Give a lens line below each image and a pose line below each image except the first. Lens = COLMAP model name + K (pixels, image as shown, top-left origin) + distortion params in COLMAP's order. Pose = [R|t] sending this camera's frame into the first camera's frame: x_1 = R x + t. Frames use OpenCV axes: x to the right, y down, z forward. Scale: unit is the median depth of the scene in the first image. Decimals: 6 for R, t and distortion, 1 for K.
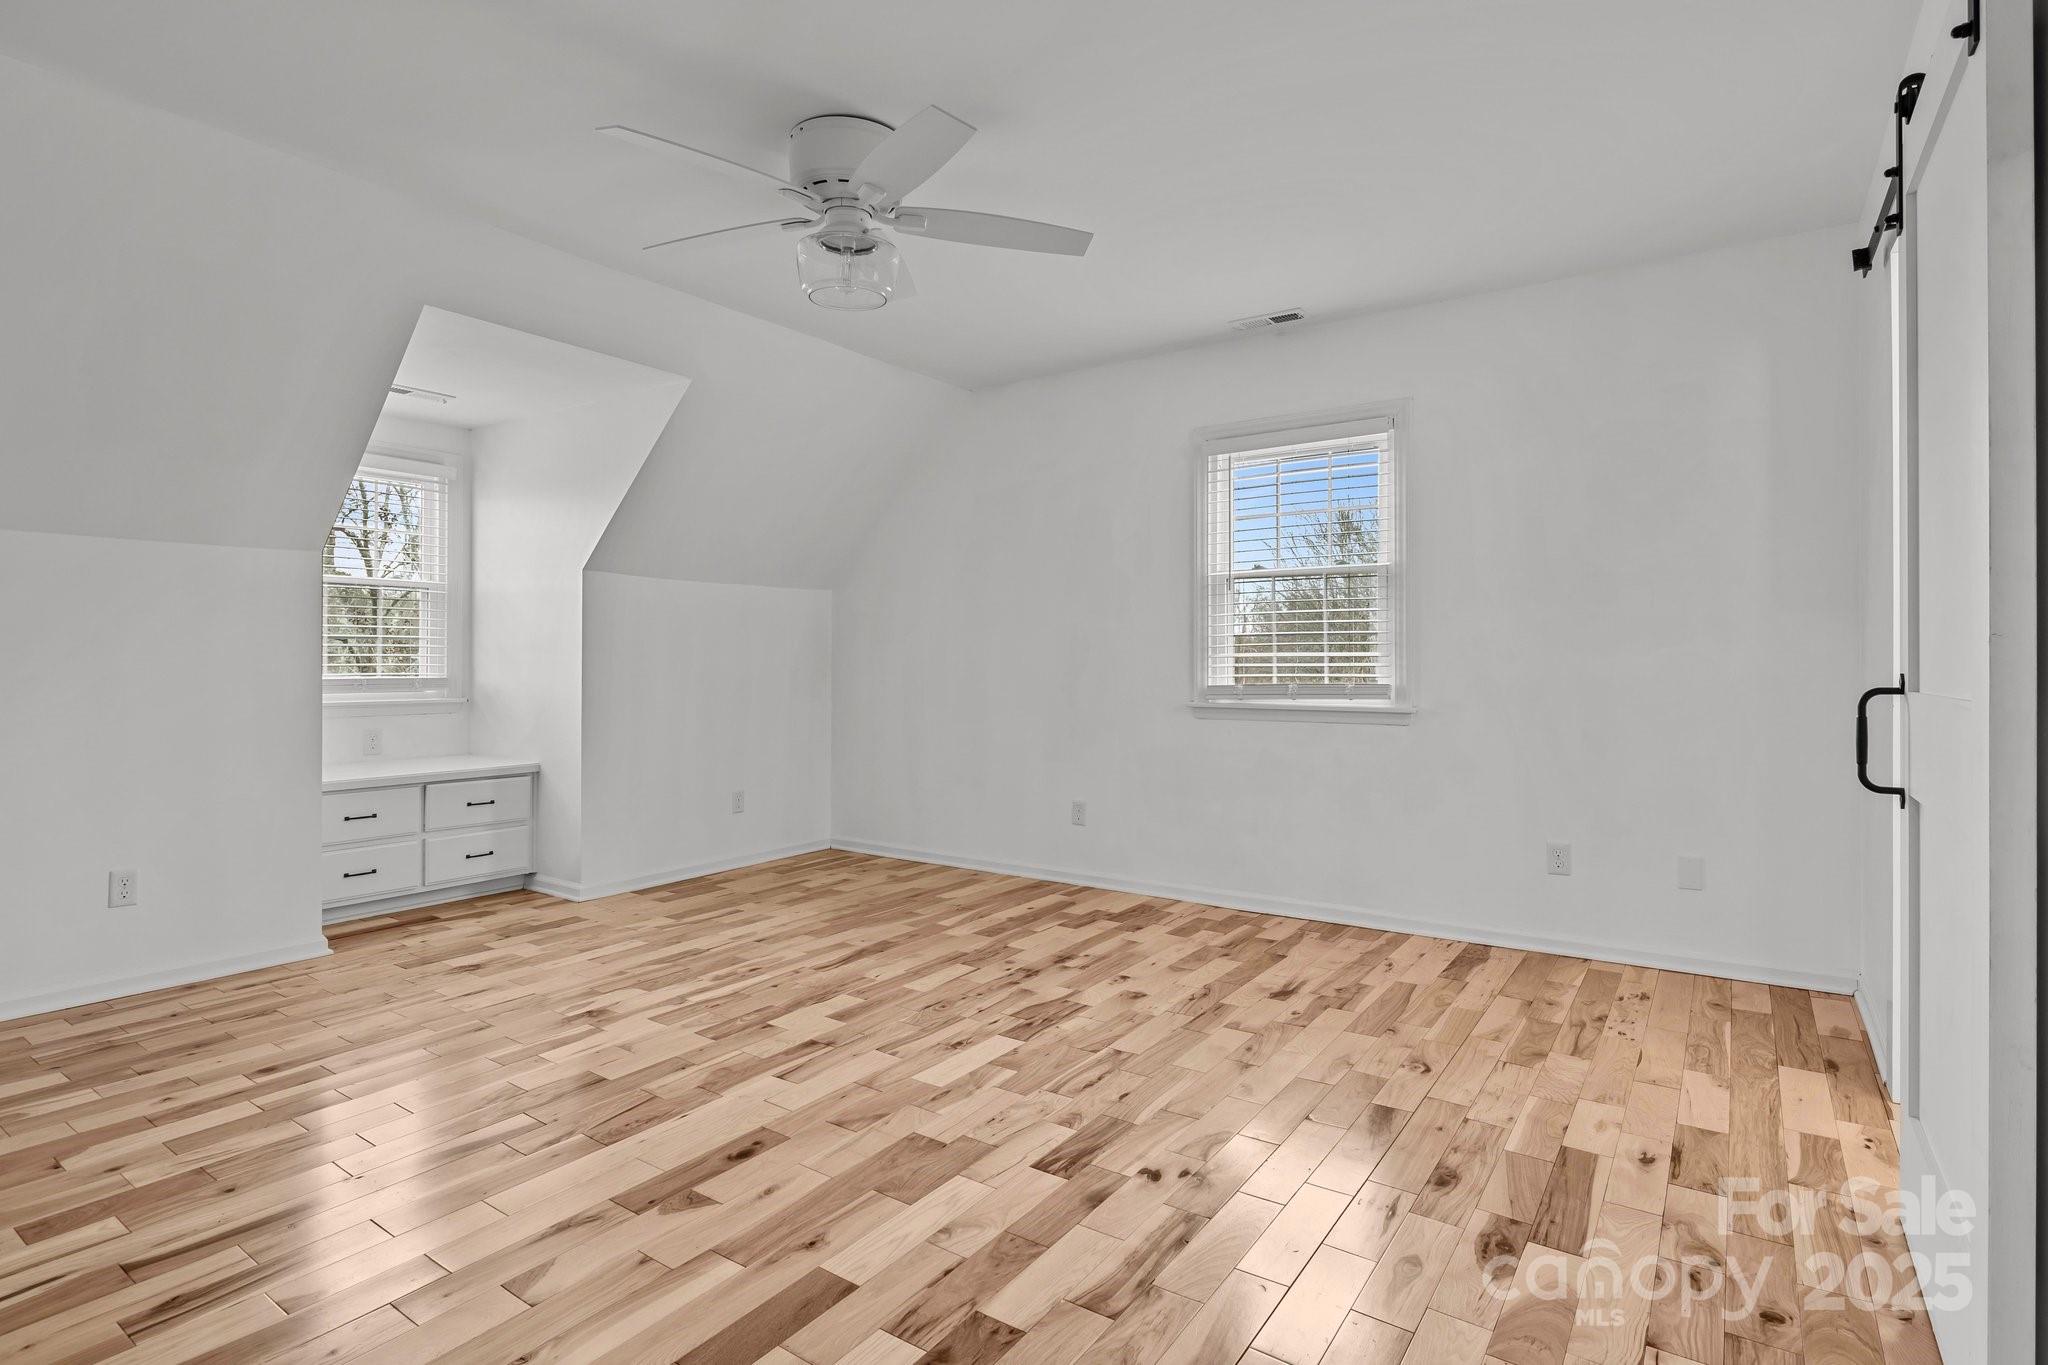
lens RADIAL K [[1019.5, 0, 1033.8], [0, 1019.5, 673.7], [0, 0, 1]] dist [-0.009383, -0.000244]
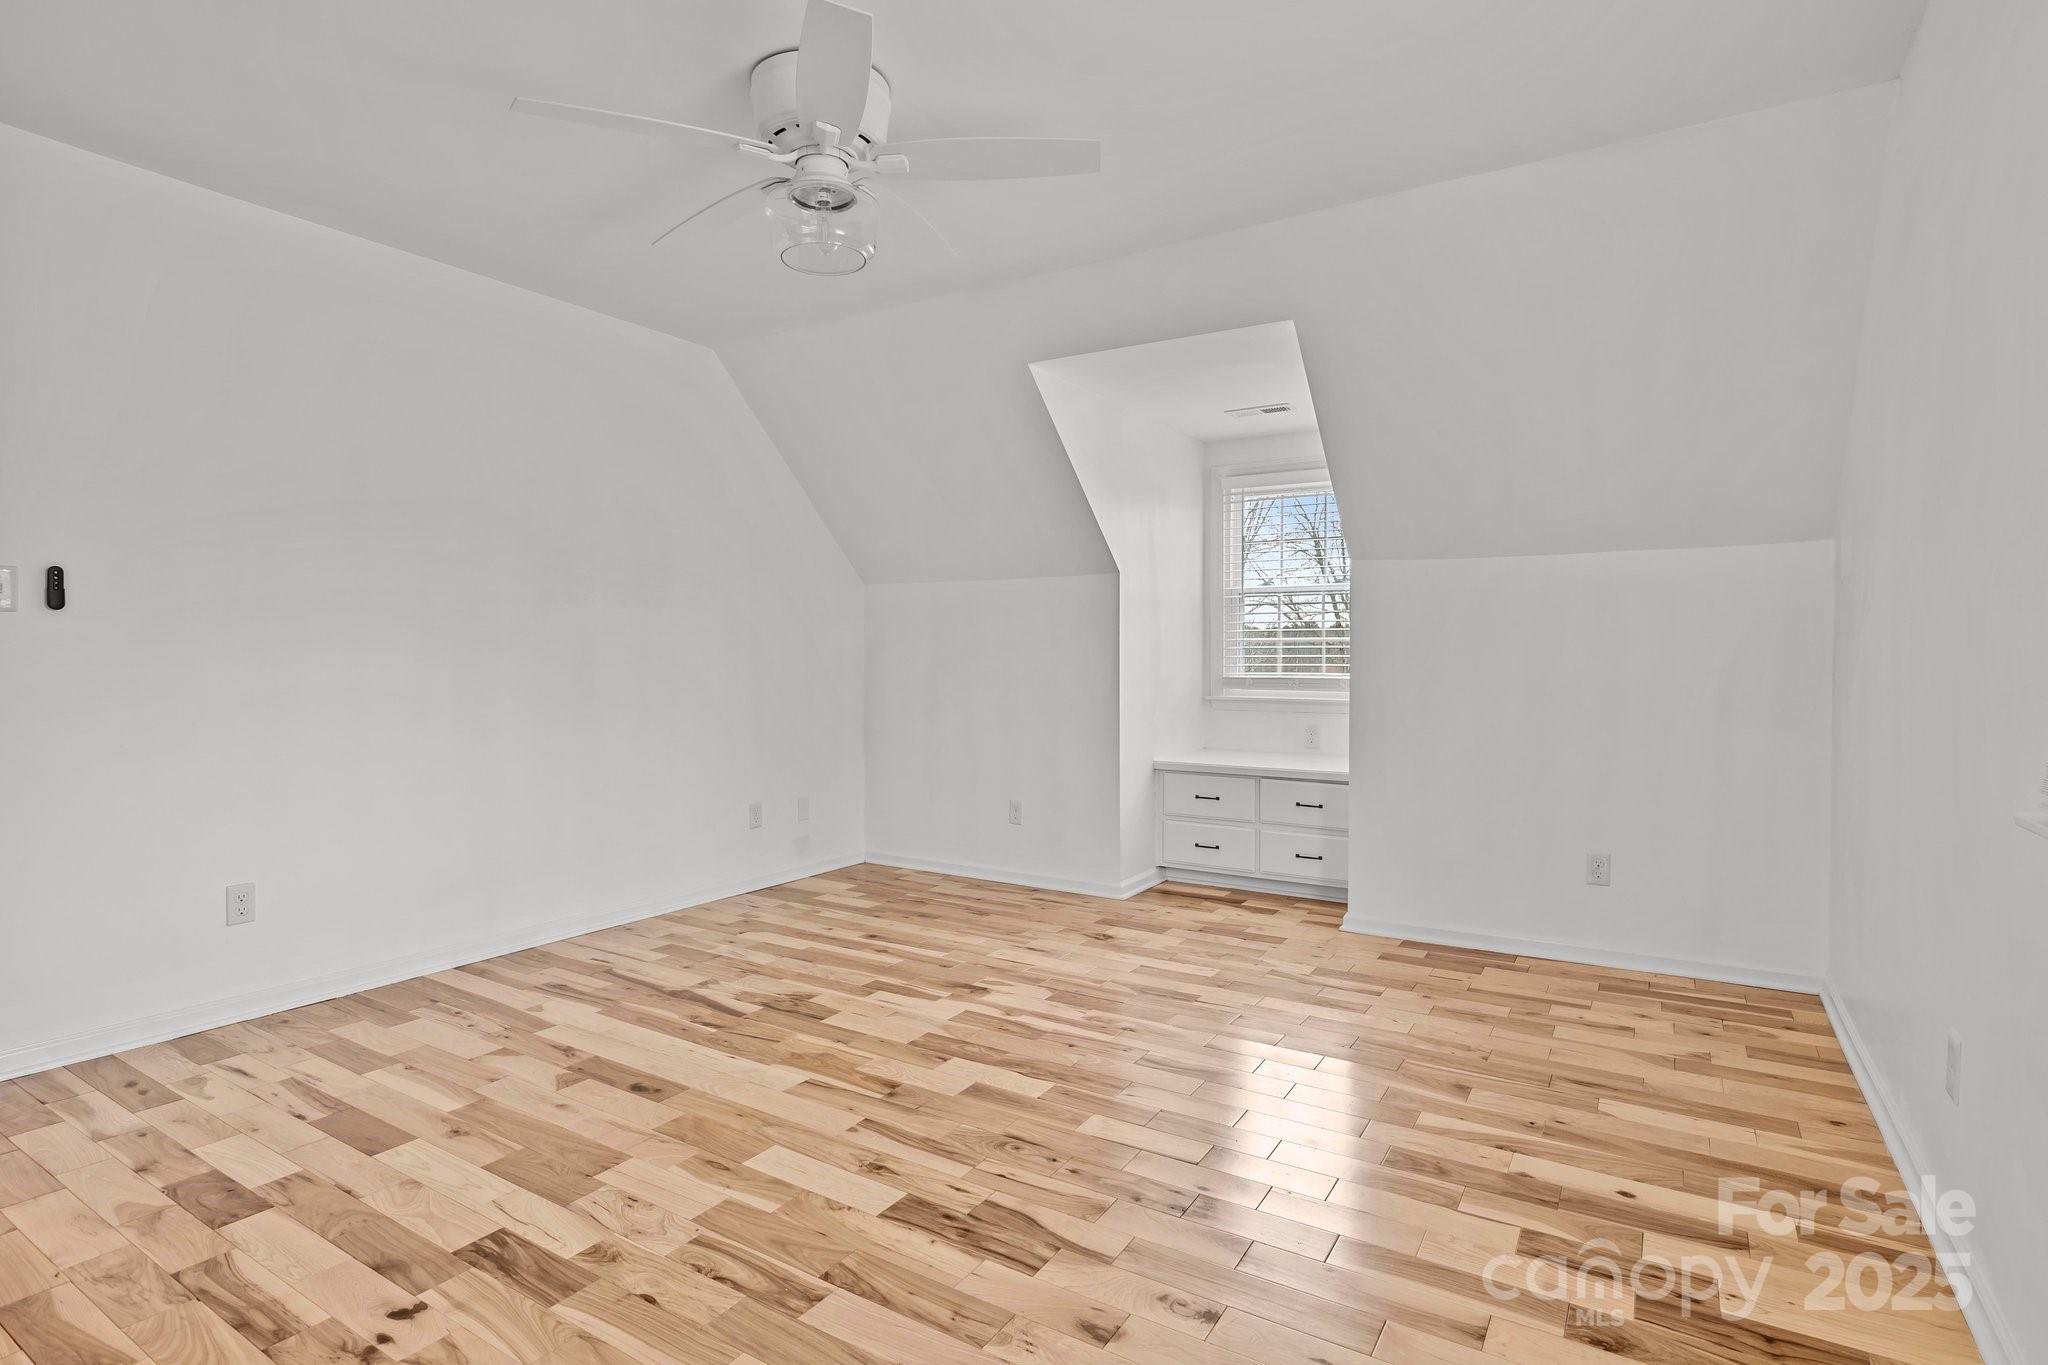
lens RADIAL K [[1019.5, 0, 1033.8], [0, 1019.5, 673.7], [0, 0, 1]] dist [-0.009383, -0.000244]
pose [[0.045250, 0.015453, -0.998856, 0.689151], [-0.016027, 0.999763, 0.014741, -0.017808], [0.998847, 0.015342, 0.045487, 1.085422]]
